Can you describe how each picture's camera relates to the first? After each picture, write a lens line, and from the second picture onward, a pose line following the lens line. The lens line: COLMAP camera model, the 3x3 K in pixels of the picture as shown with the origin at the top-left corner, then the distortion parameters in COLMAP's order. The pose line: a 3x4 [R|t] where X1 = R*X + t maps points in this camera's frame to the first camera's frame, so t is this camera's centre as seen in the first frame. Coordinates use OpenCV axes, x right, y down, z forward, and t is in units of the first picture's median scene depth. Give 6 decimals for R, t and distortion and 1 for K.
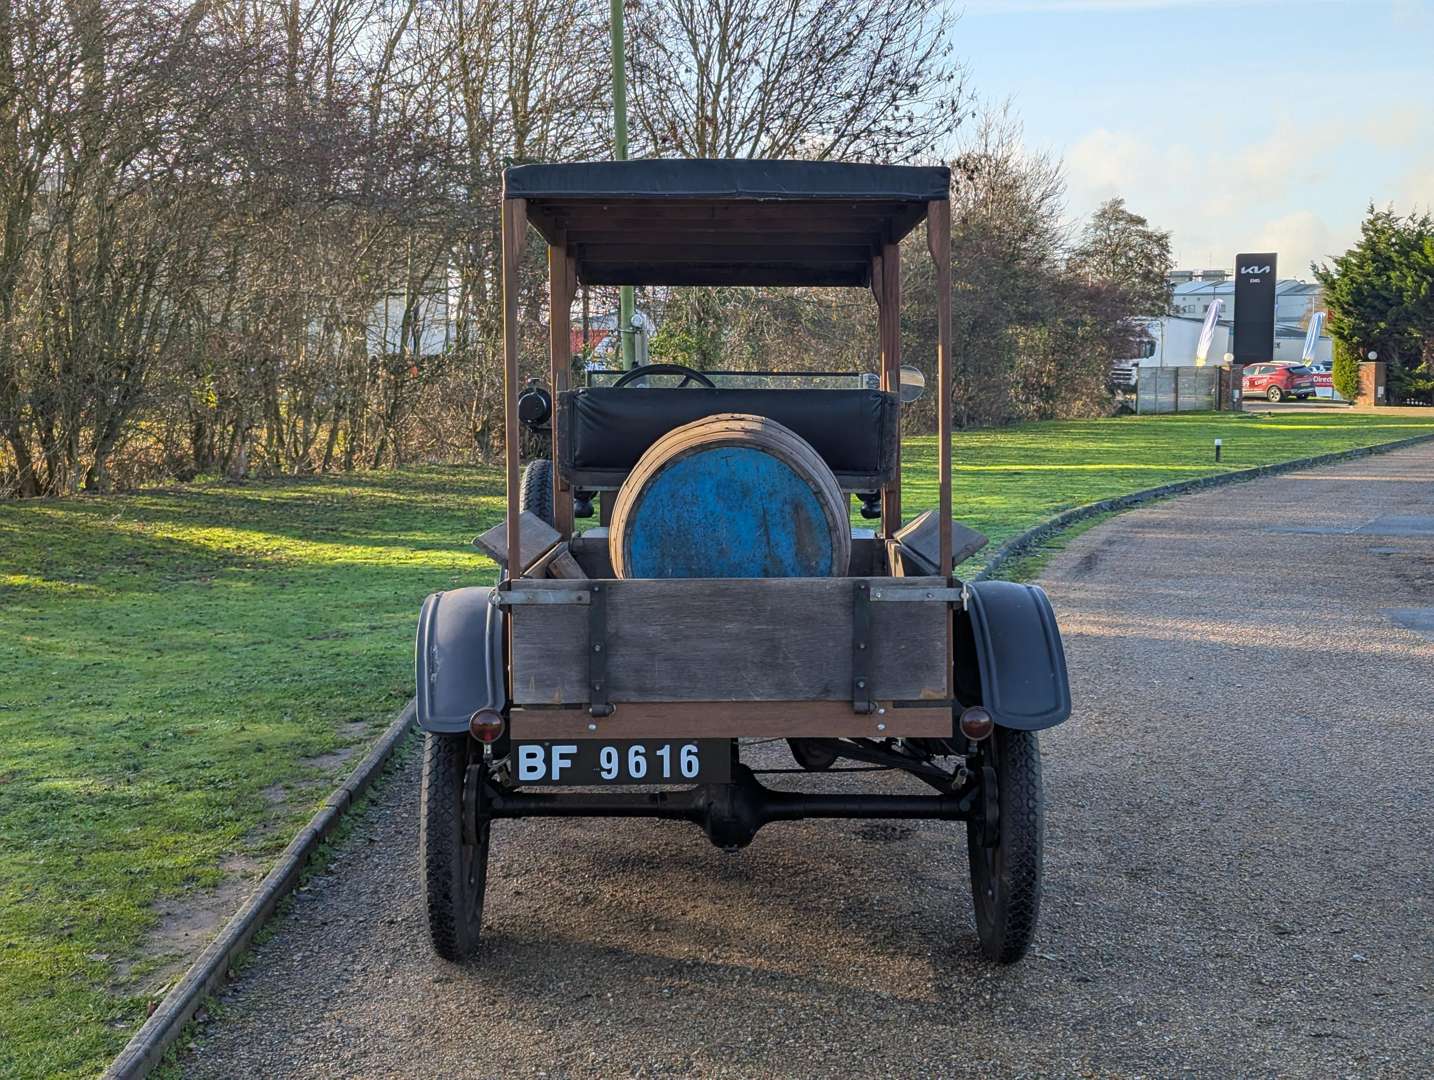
lens RADIAL K [[2020.4, 0, 717.0], [0, 2020.4, 540.0], [0, 0, 1]] dist [0.026966, 0.025698]
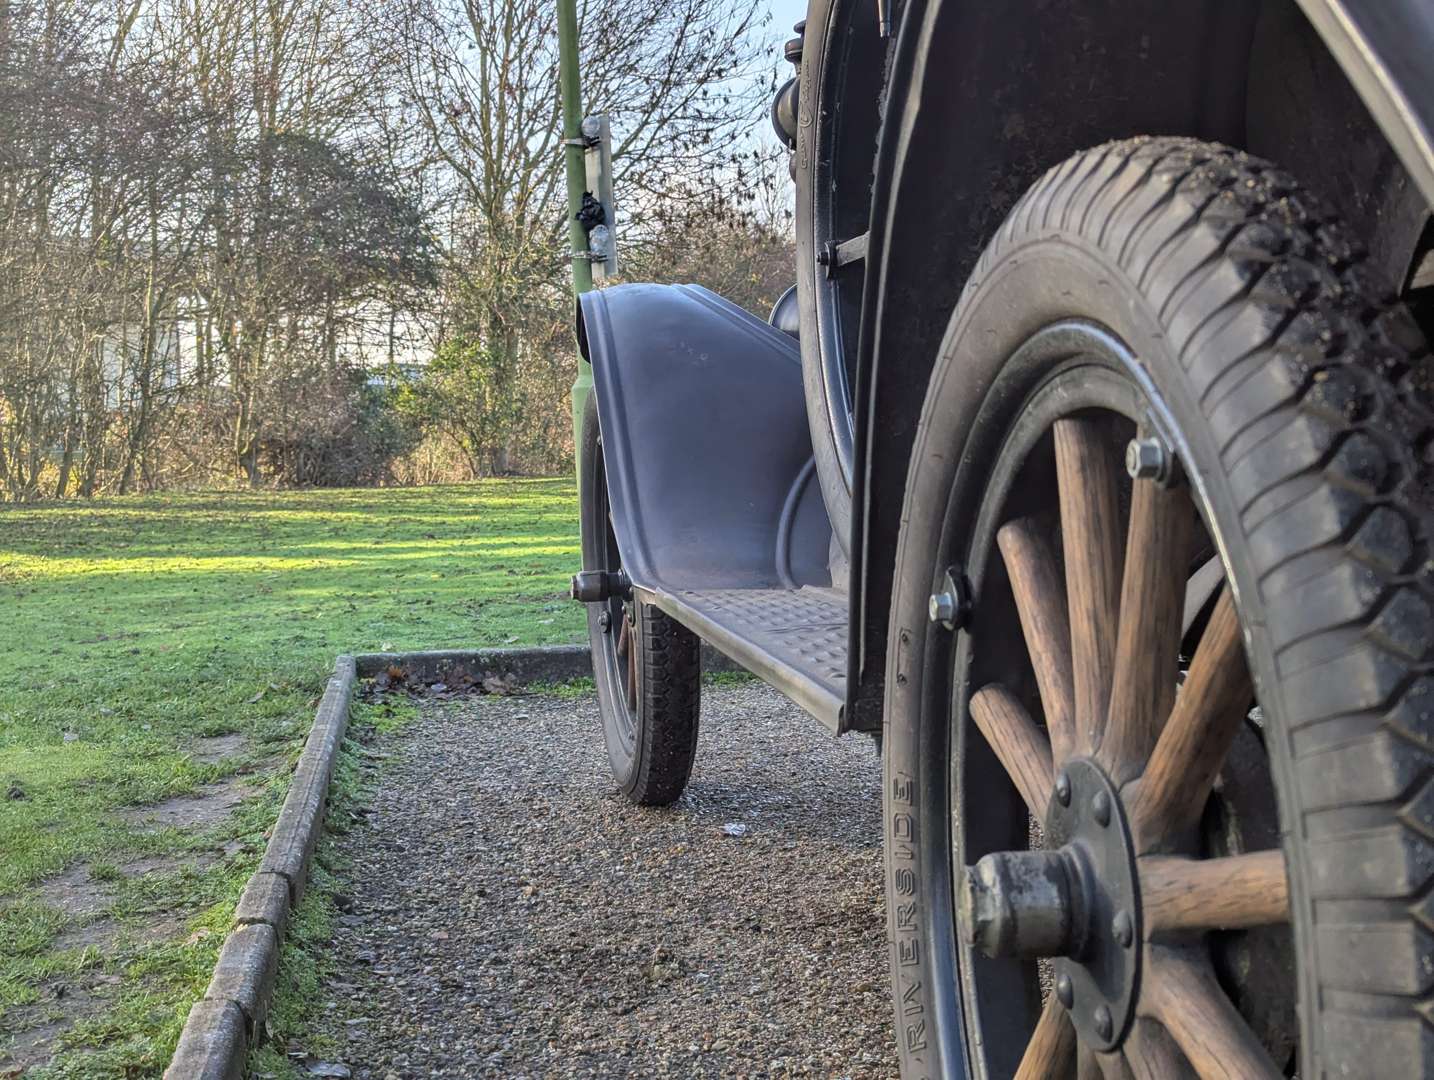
lens RADIAL K [[2020.4, 0, 717.0], [0, 2020.4, 540.0], [0, 0, 1]] dist [0.026966, 0.025698]
pose [[0.991135, -0.029568, 0.129529, -0.049802], [0.034041, 0.998893, -0.032458, 0.025686], [-0.128425, 0.036579, 0.991044, 0.206392]]
